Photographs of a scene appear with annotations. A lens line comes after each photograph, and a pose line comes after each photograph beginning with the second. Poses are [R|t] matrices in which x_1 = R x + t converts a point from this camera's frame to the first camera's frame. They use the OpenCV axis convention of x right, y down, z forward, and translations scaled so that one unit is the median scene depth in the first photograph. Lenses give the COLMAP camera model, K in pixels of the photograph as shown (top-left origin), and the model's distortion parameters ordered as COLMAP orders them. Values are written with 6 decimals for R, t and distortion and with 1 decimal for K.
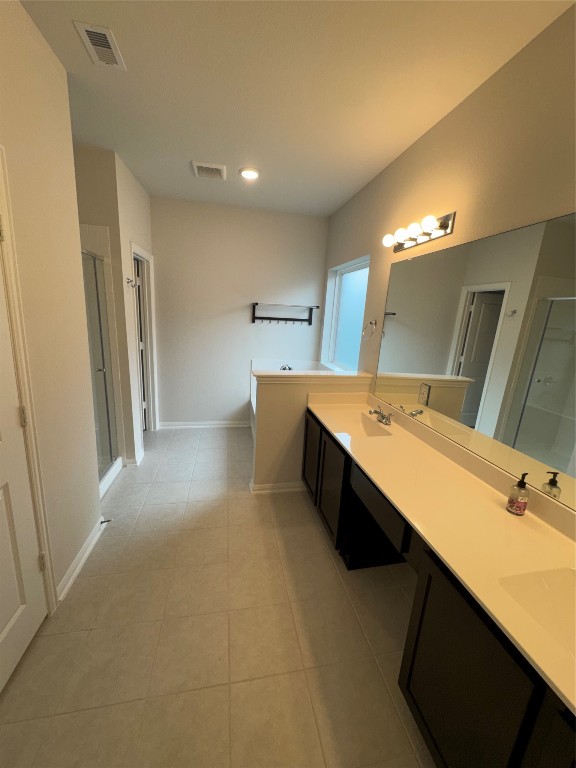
lens RADIAL K [[306.7, 0, 288.0], [0, 306.7, 384.0], [0, 0, 1]] dist [0.017627, 0.000037]
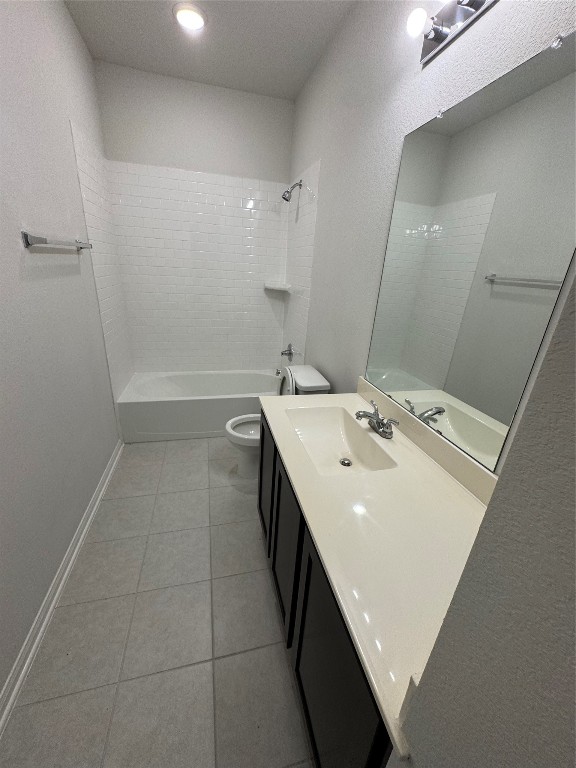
lens RADIAL K [[306.7, 0, 288.0], [0, 306.7, 384.0], [0, 0, 1]] dist [0.017627, 0.000037]
pose [[0.998976, -0.015444, 0.042535, 0.122629], [0.009497, 0.990578, 0.136617, -0.054454], [-0.044244, -0.136073, 0.989710, 0.479831]]
